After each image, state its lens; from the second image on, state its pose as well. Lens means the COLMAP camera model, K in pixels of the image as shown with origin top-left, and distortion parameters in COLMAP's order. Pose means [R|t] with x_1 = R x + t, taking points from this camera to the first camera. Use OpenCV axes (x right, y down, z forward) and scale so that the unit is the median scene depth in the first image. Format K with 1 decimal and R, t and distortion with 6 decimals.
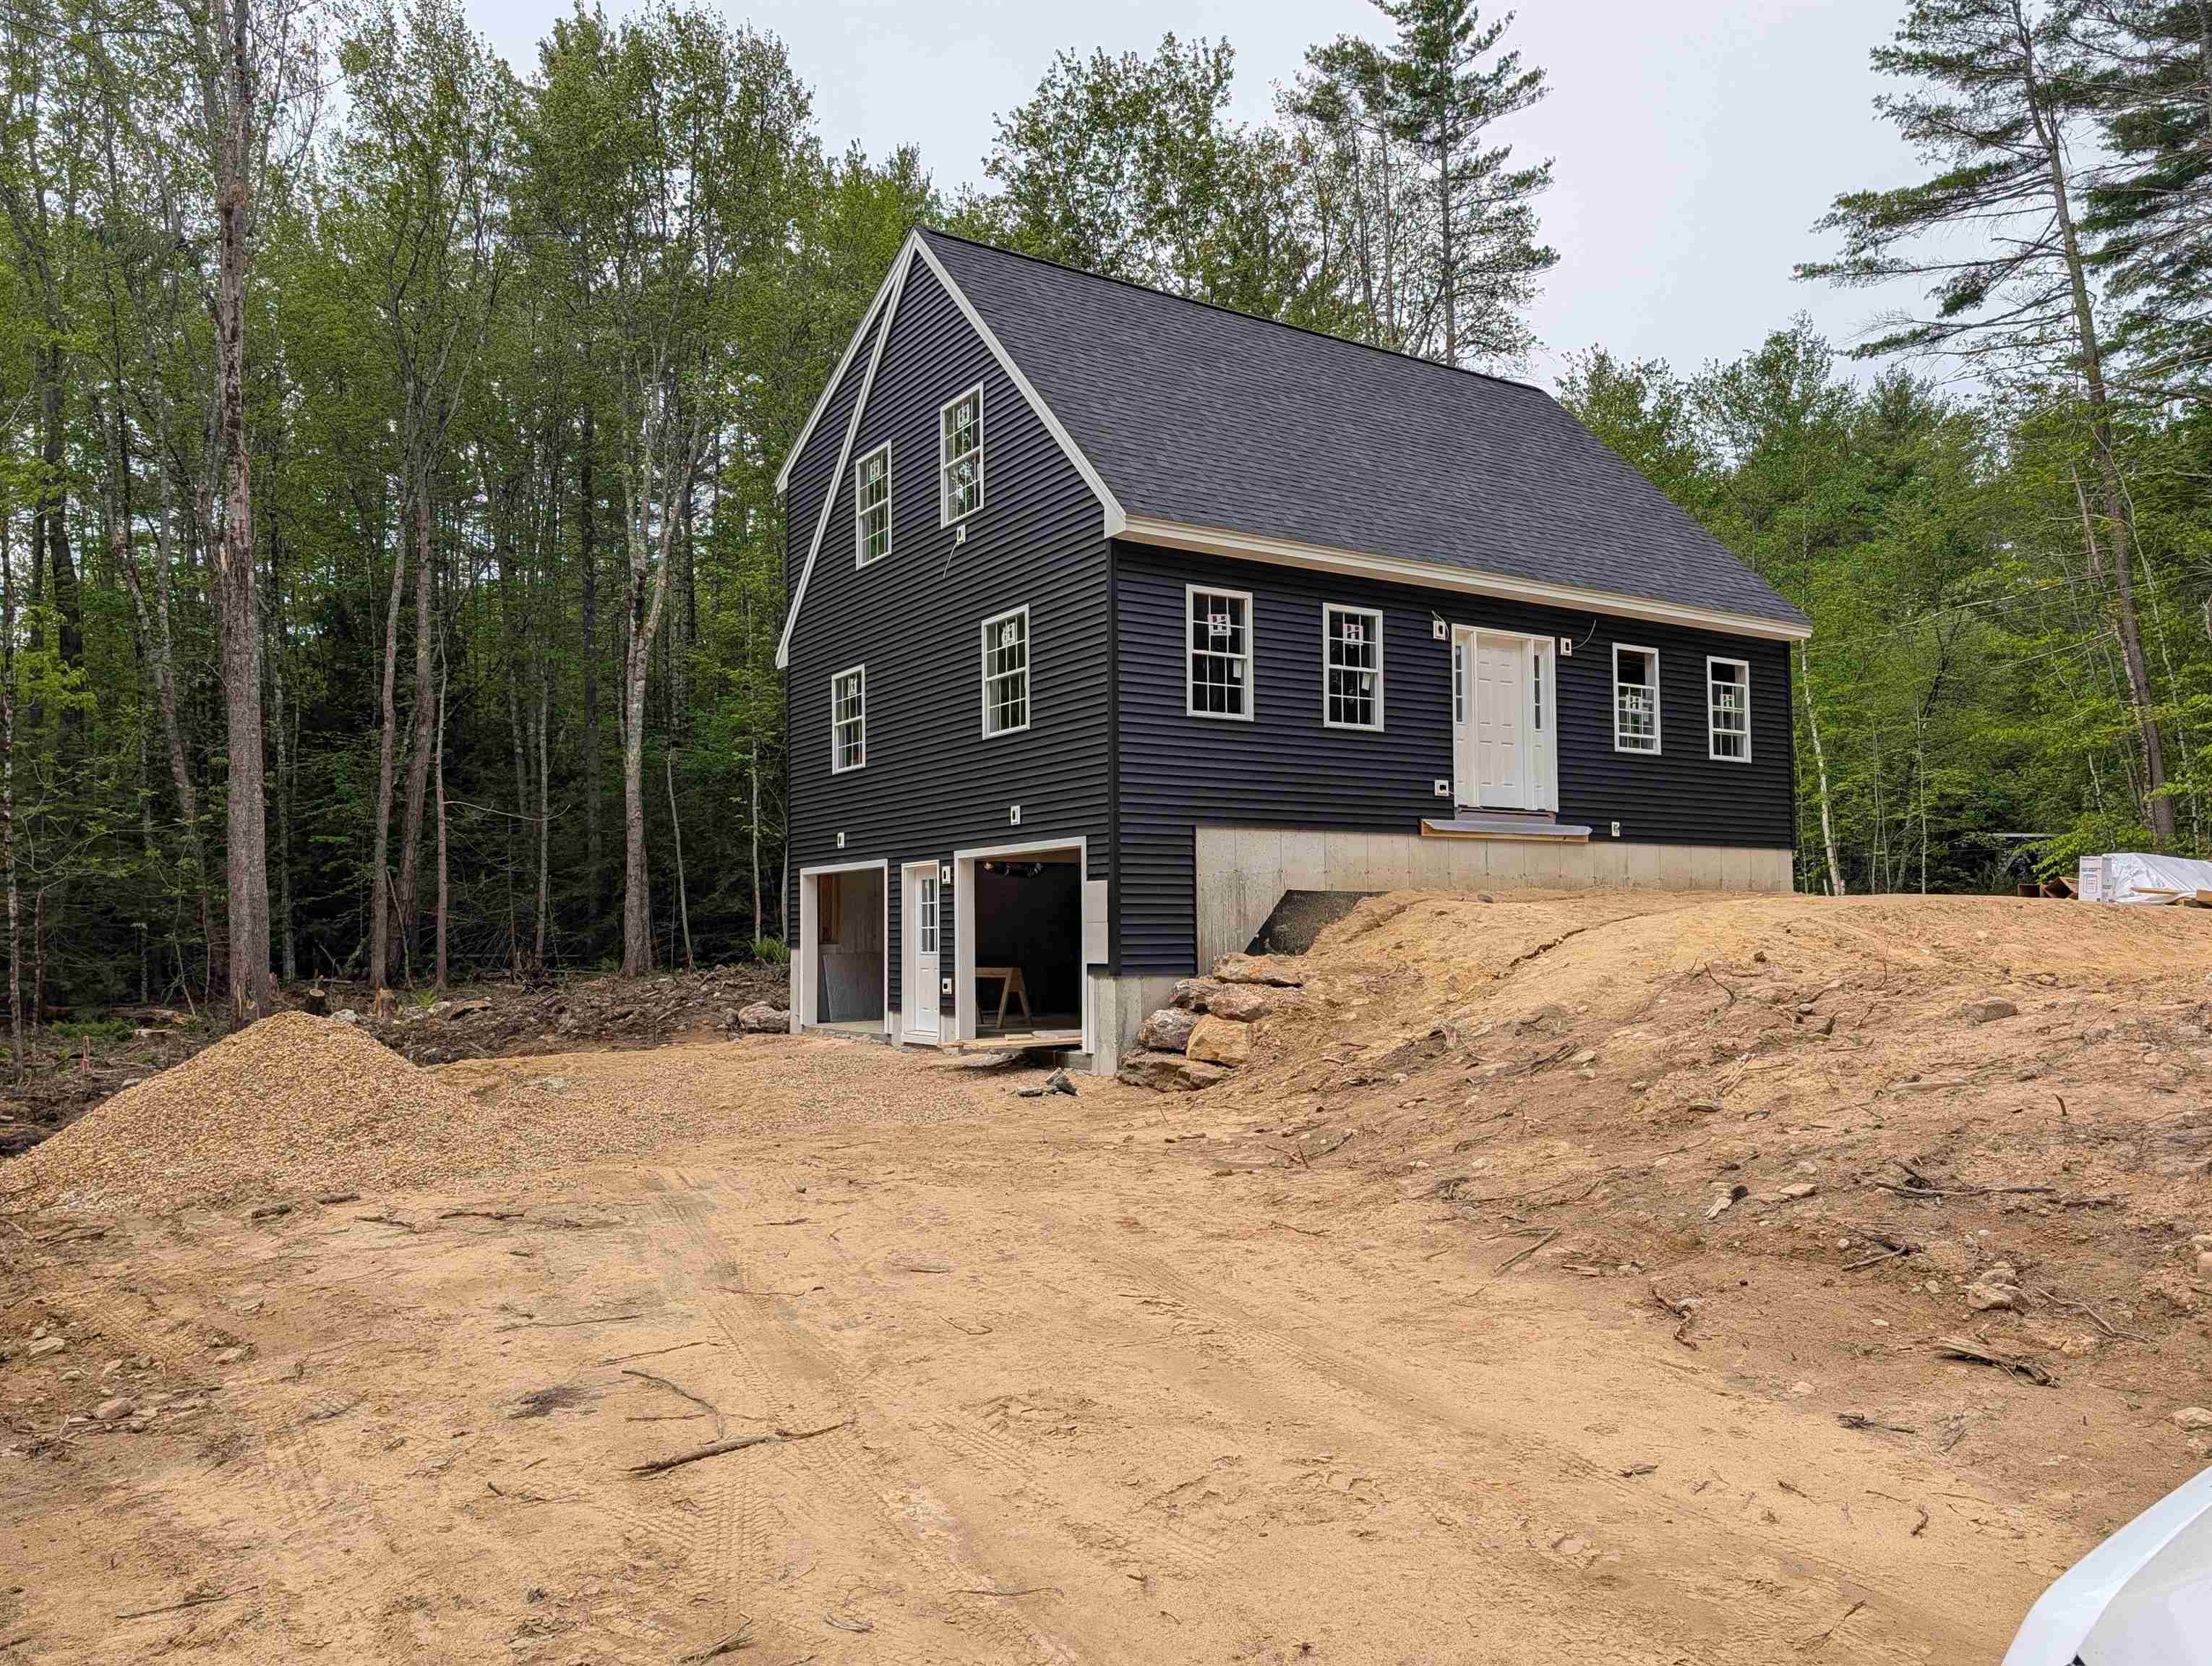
lens RADIAL K [[1551.7, 0, 1084.7], [0, 1551.7, 863.4], [0, 0, 1]] dist [0.051985, -0.047322]
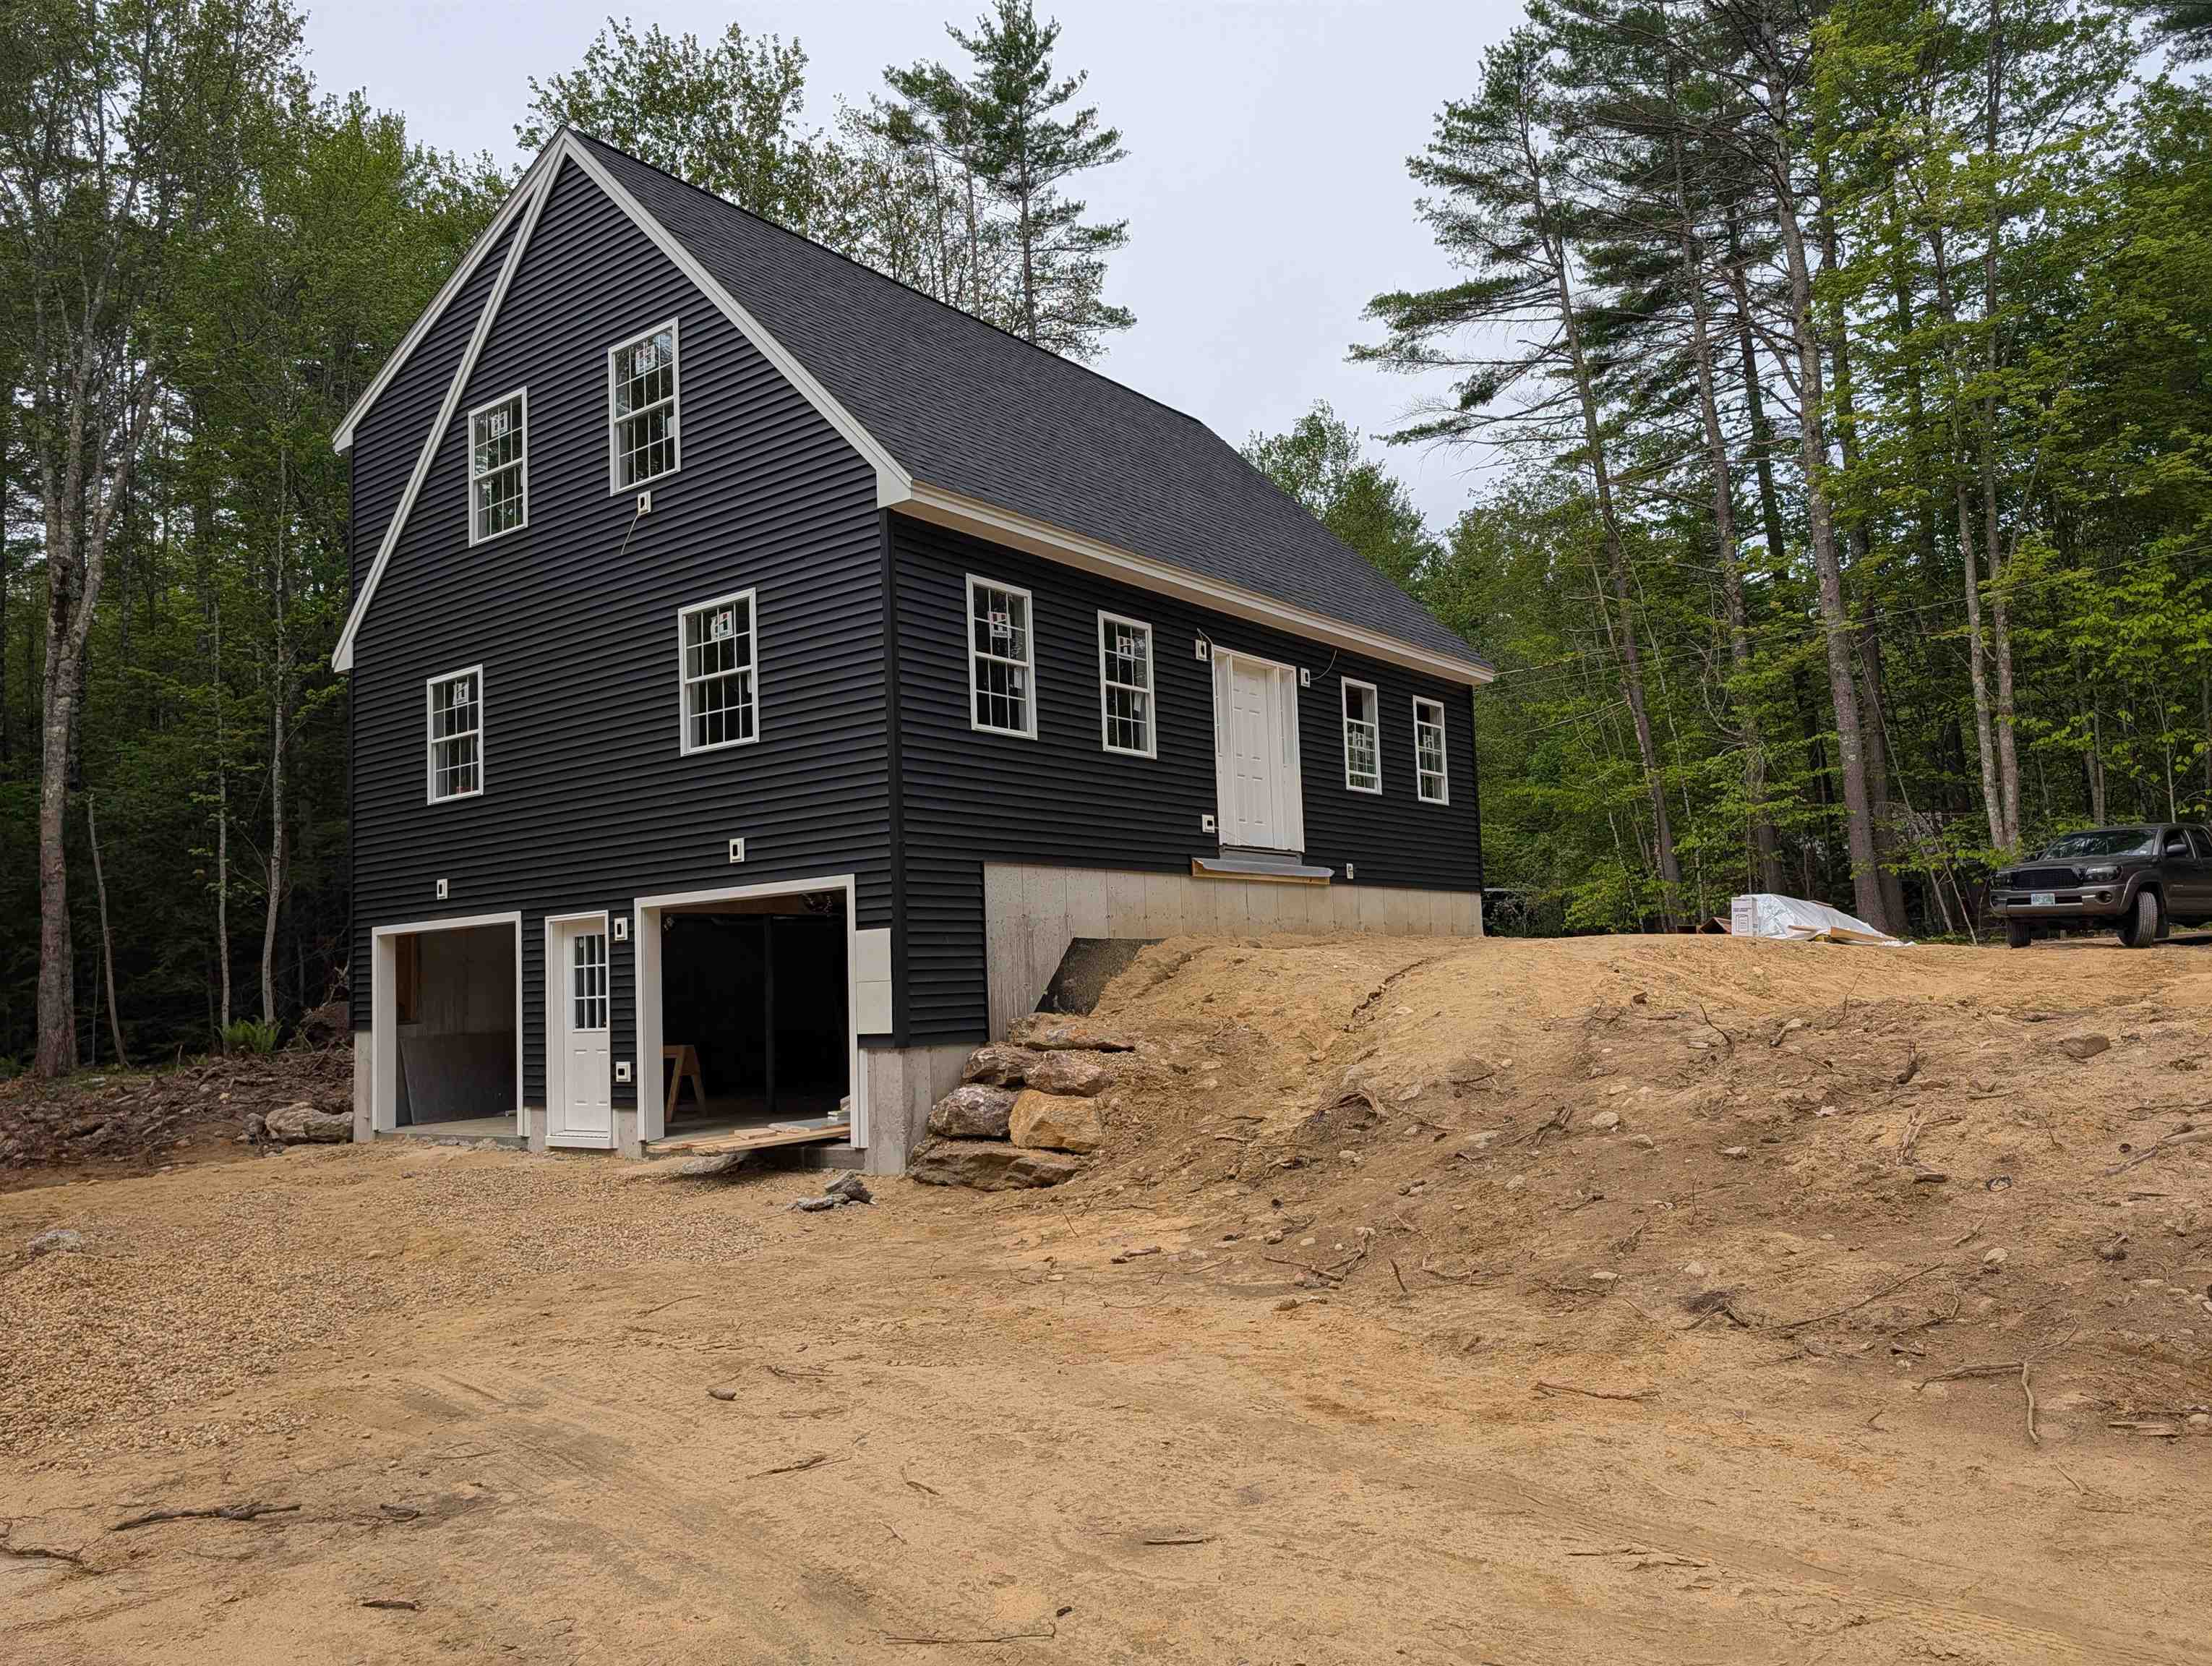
lens RADIAL K [[1551.7, 0, 1084.7], [0, 1551.7, 863.4], [0, 0, 1]] dist [0.051985, -0.047322]
pose [[0.940966, 0.000256, 0.338500, -0.129785], [0.014024, 0.999112, -0.039741, 0.008457], [-0.338209, 0.042142, 0.940127, 0.163032]]
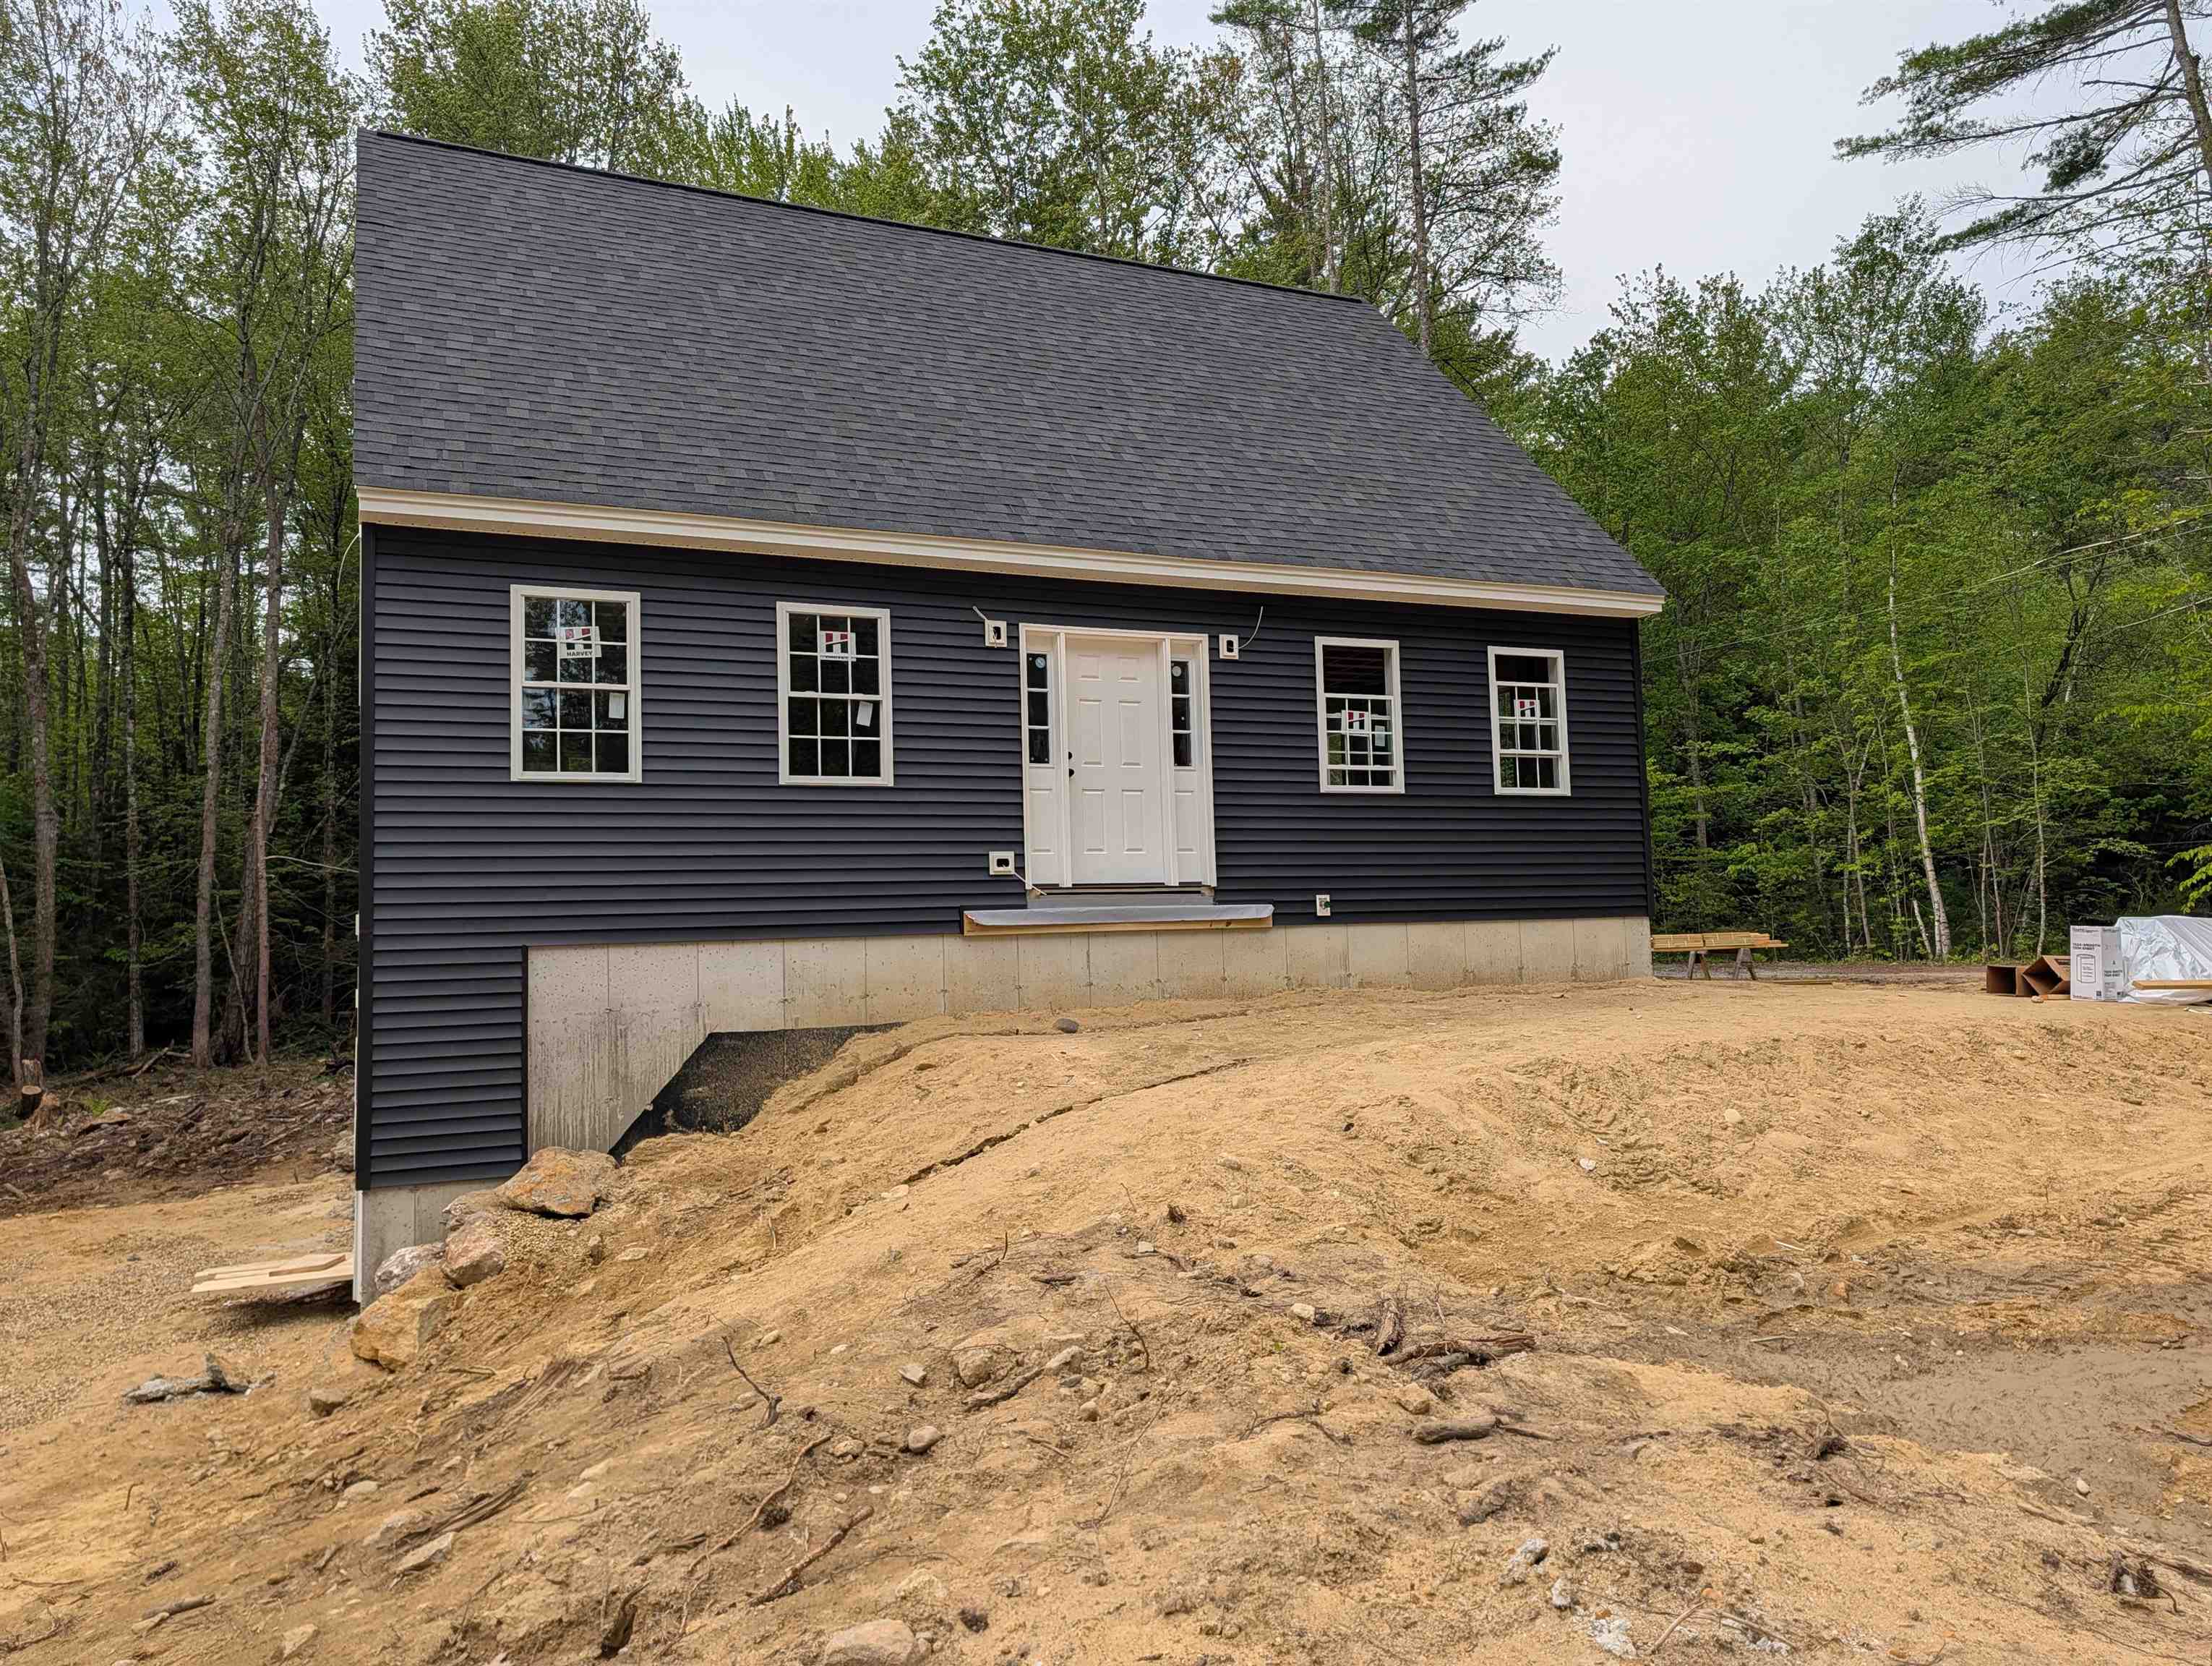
lens RADIAL K [[1539.0, 0, 1108.2], [0, 1539.0, 812.4], [0, 0, 1]] dist [0.059057, -0.029595]
pose [[0.991406, -0.031359, -0.127009, 0.329178], [0.028022, 0.999216, -0.027976, -0.045959], [0.127786, 0.024176, 0.991507, 0.306885]]
